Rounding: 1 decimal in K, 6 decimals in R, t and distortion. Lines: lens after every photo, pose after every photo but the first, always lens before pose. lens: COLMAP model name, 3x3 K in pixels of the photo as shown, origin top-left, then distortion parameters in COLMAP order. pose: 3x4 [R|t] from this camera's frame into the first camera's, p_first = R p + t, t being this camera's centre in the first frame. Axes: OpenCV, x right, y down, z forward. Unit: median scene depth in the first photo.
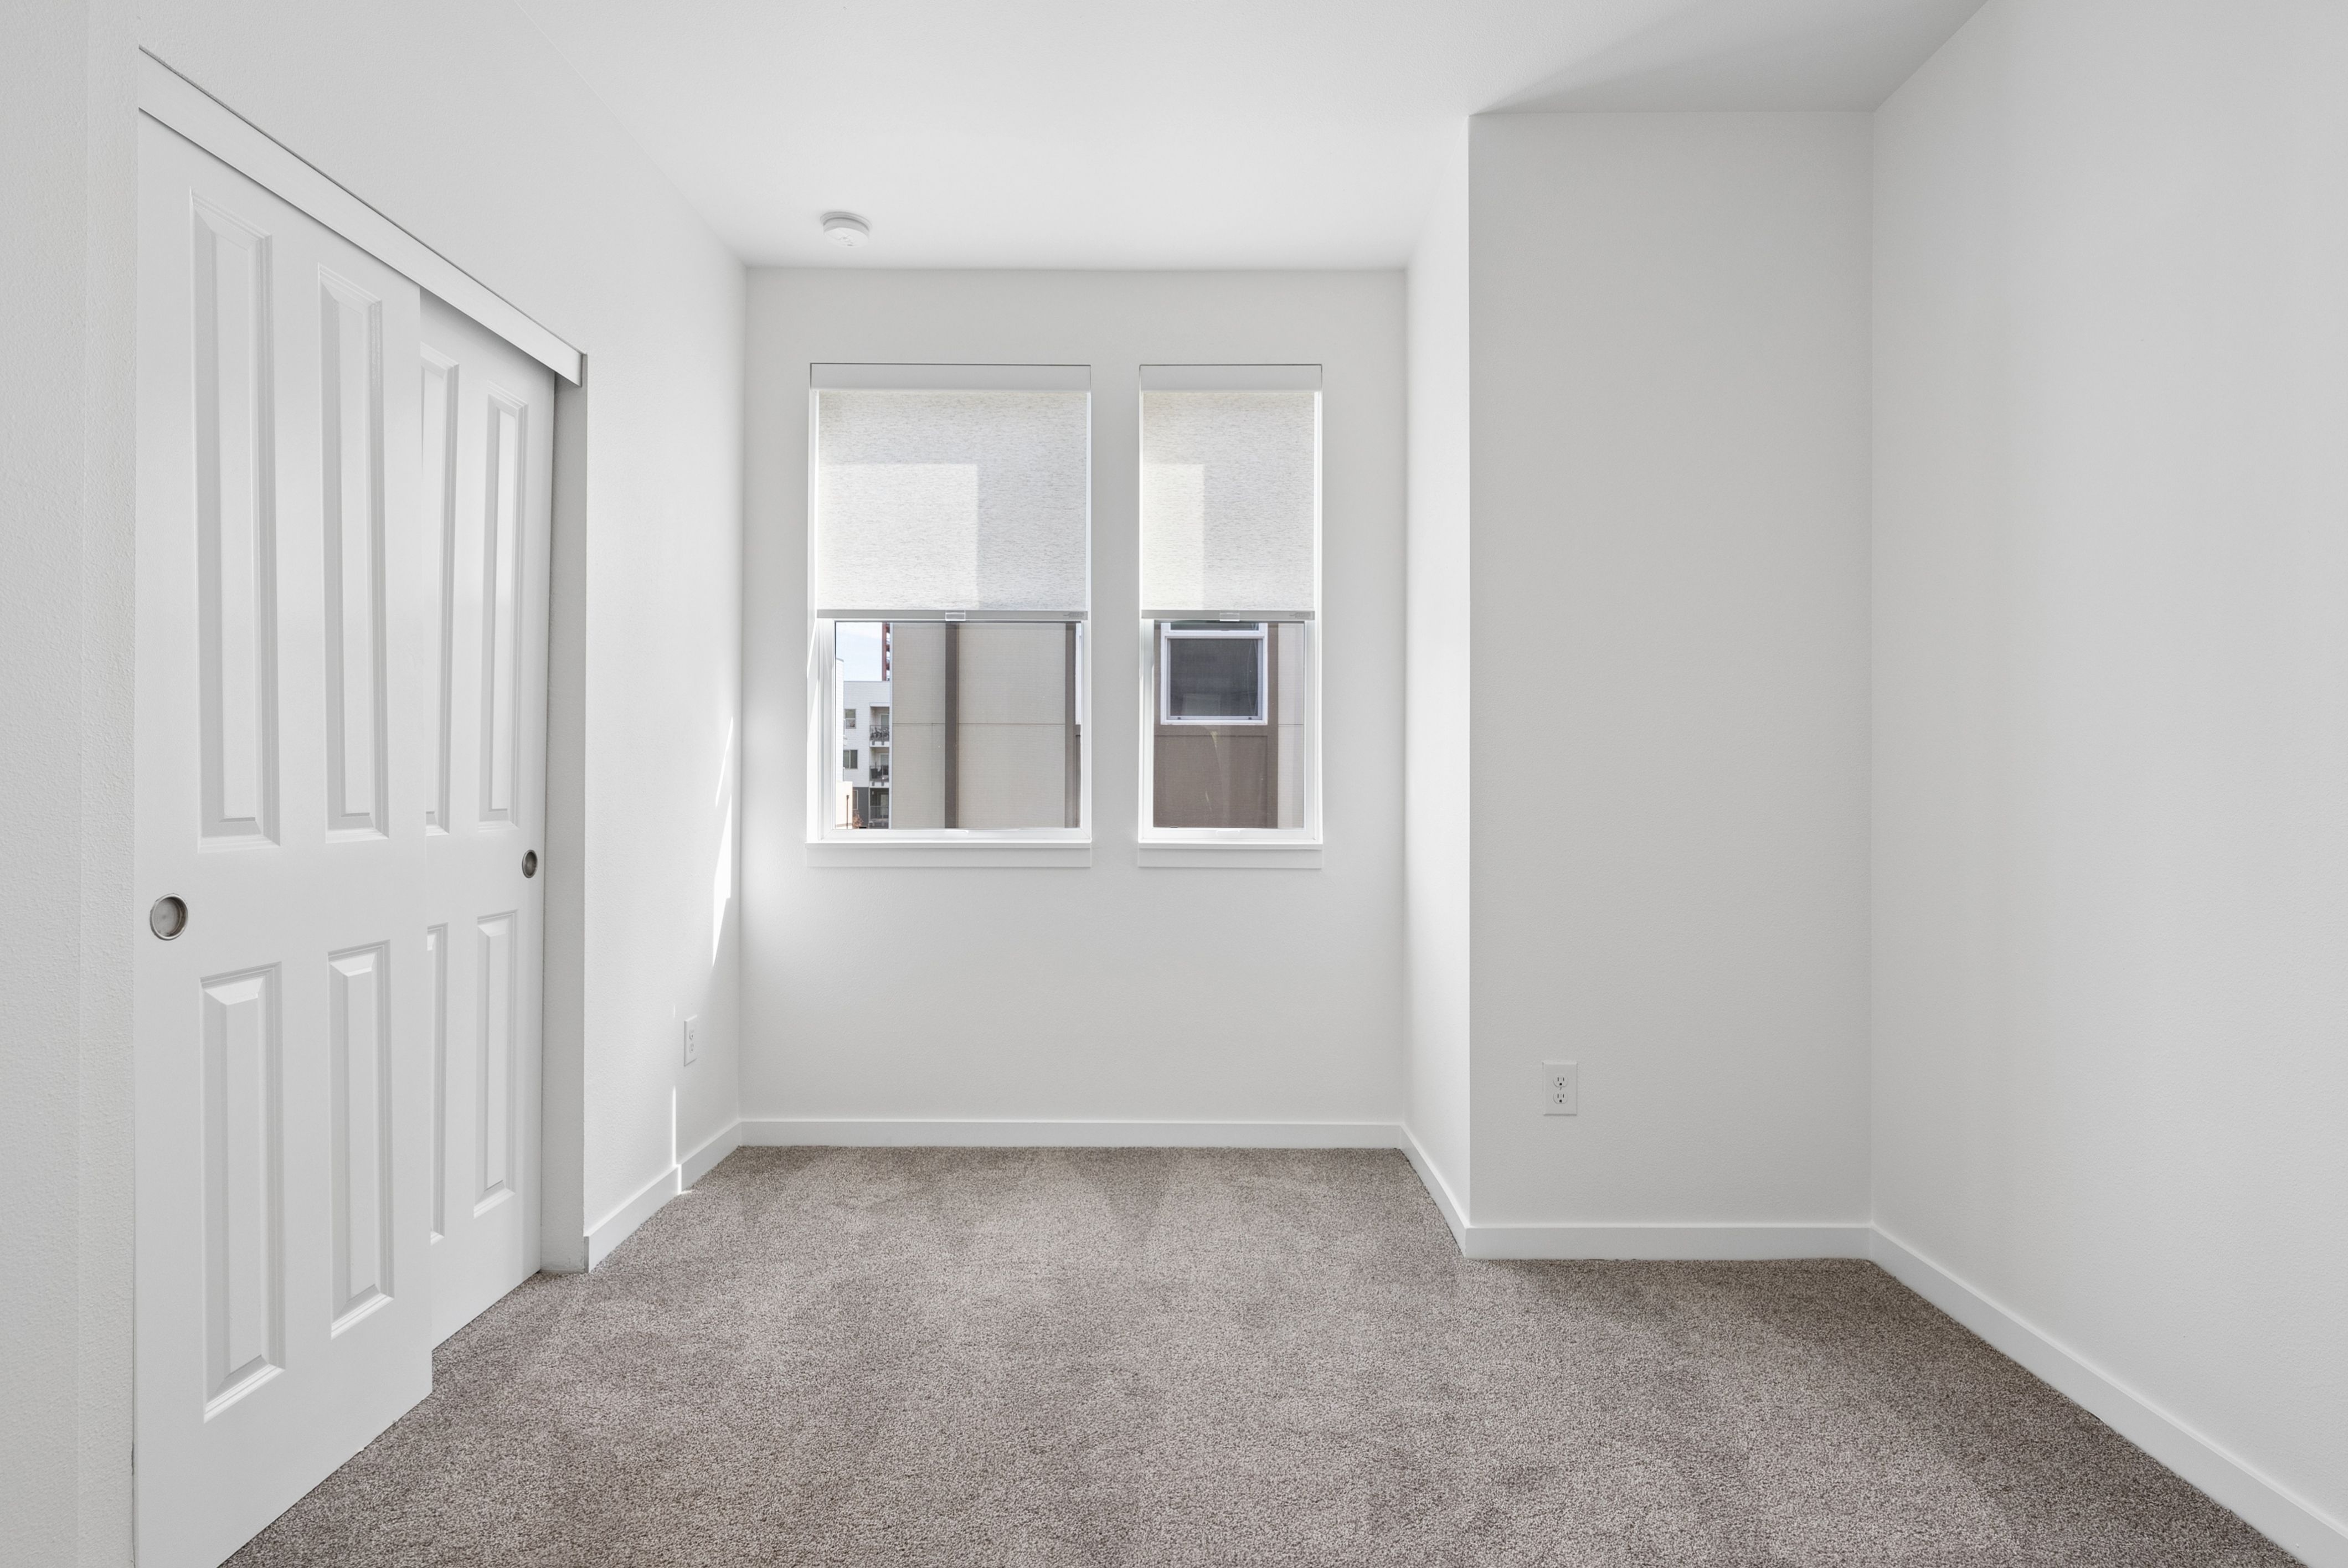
lens RADIAL K [[1182.7, 0, 1180.6], [0, 1182.7, 788.5], [0, 0, 1]] dist [0.004590, -0.000248]
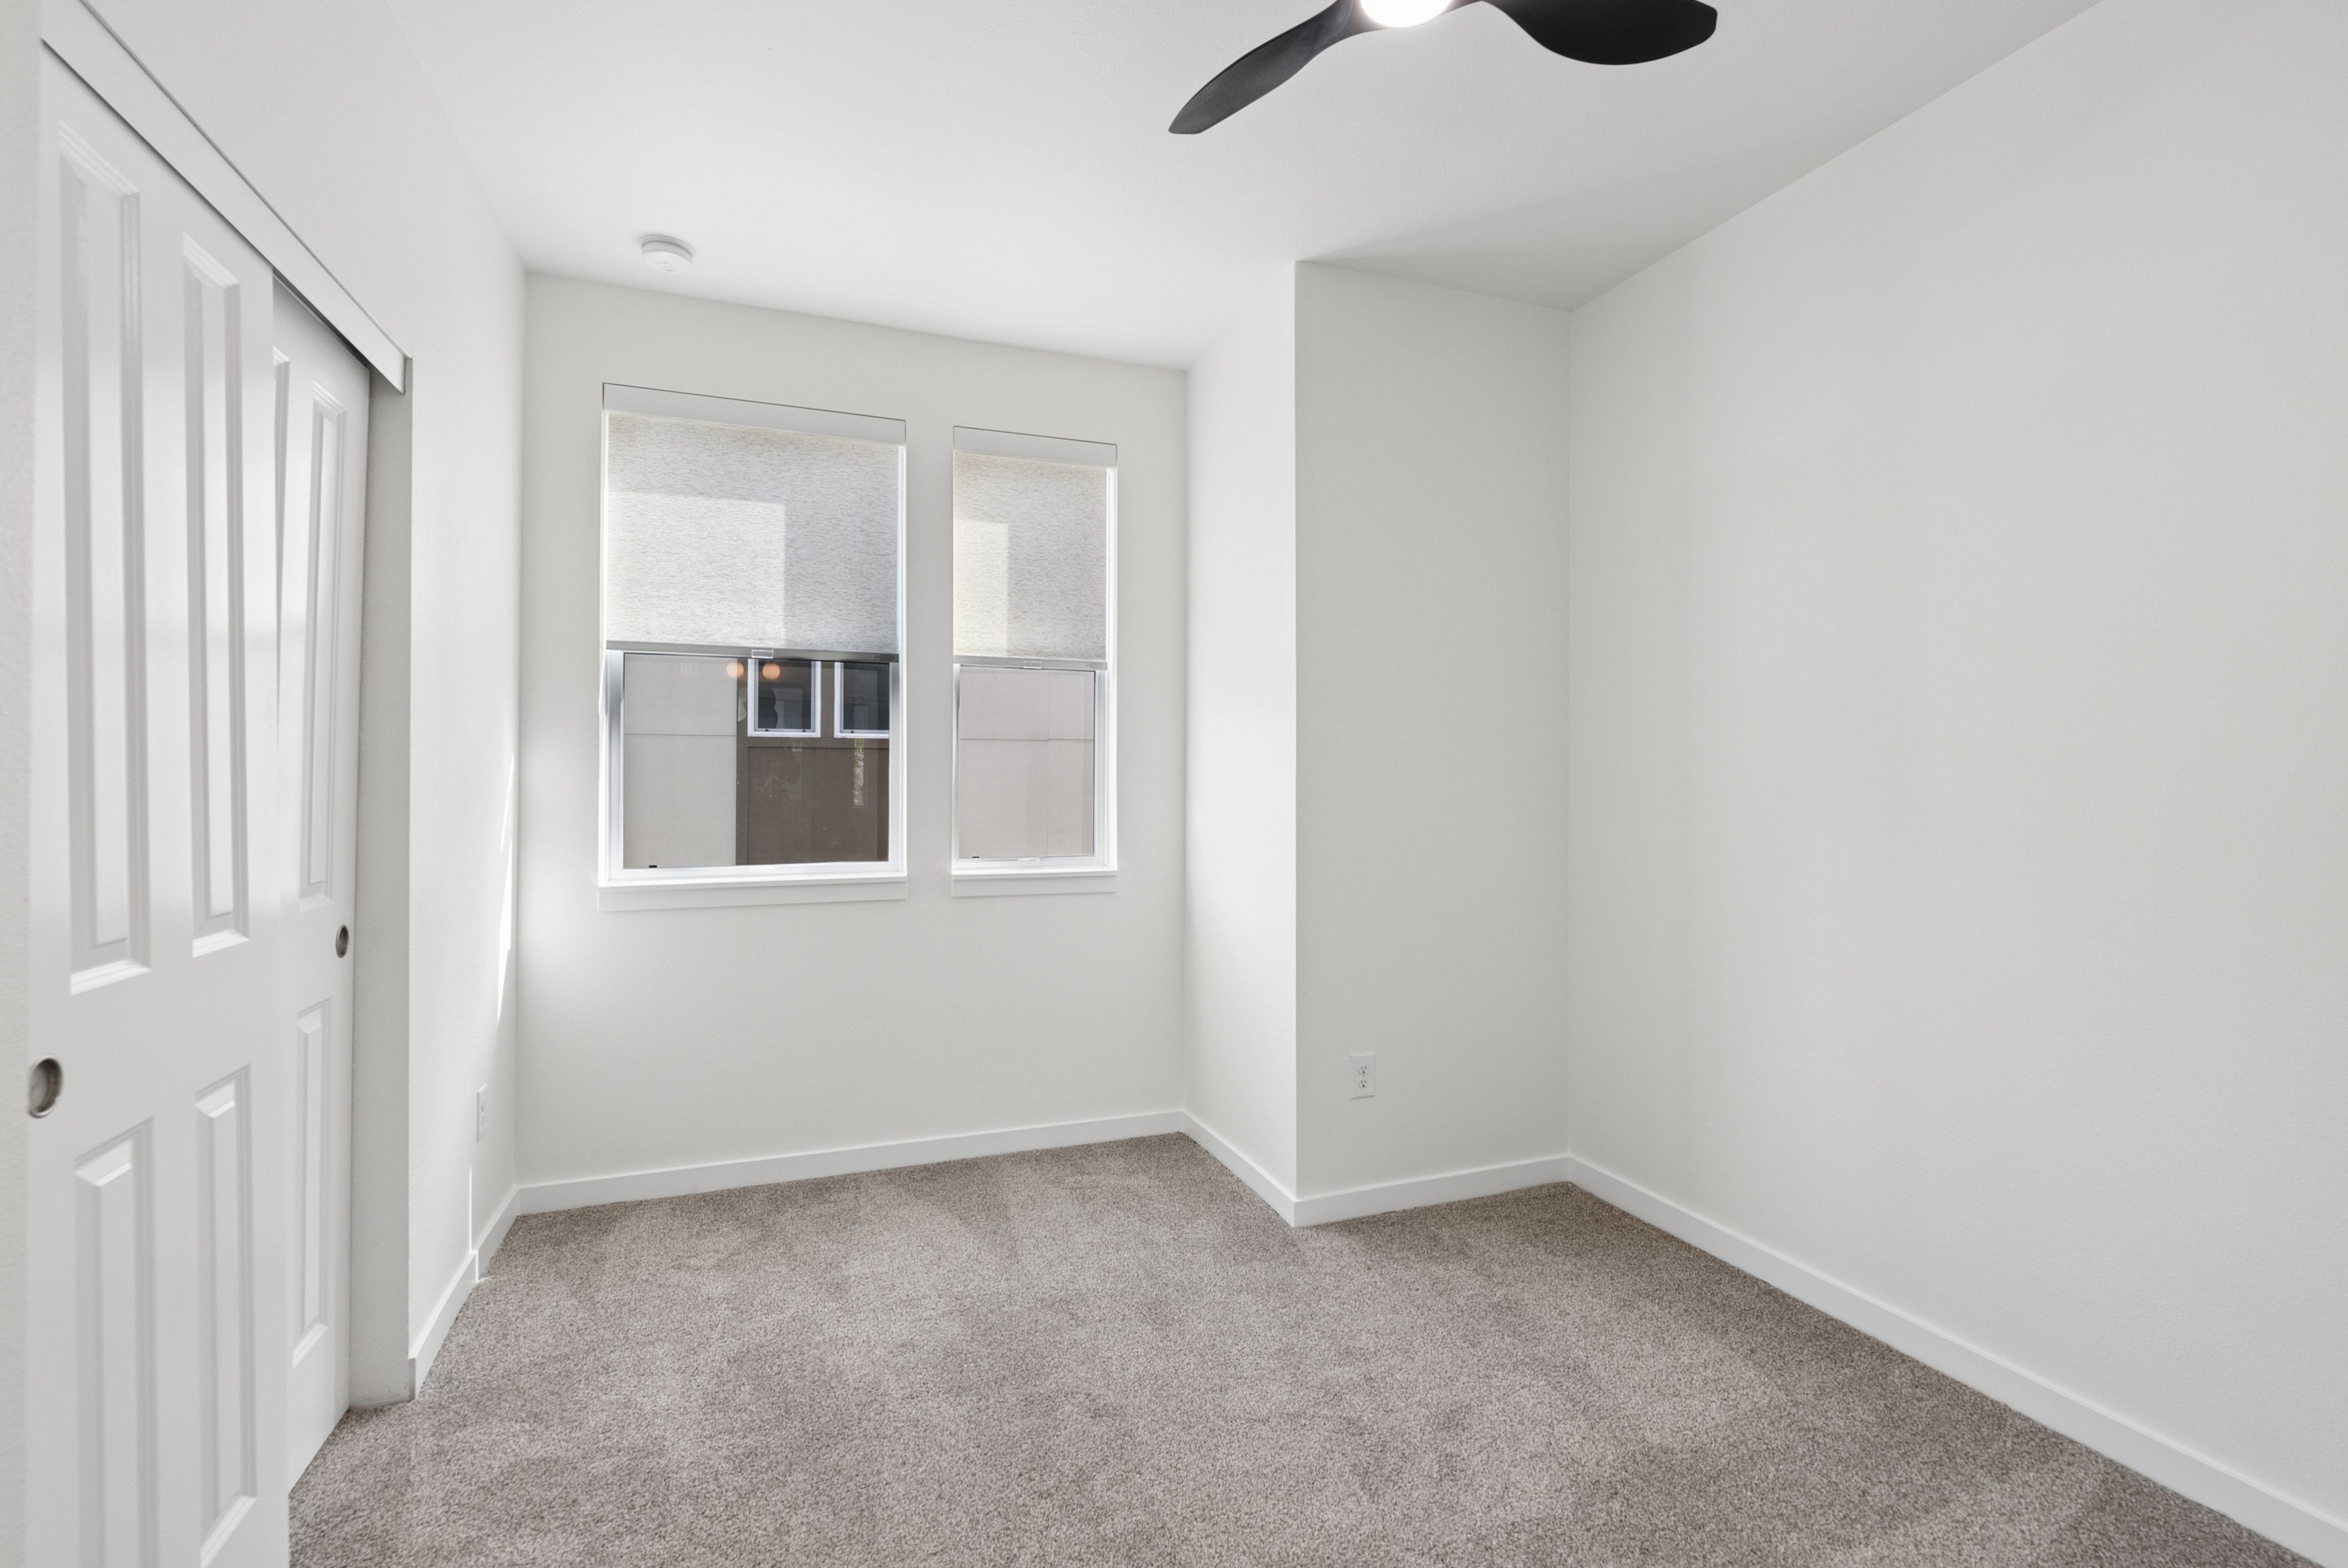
lens RADIAL K [[1038.4, 0, 1174.0], [0, 1038.4, 784.0], [0, 0, 1]] dist [0.001329, -0.000615]
pose [[0.935204, -0.003255, 0.354096, -0.202633], [0.003087, 0.999995, 0.001039, -0.040523], [-0.354097, 0.000121, 0.935209, 0.062860]]
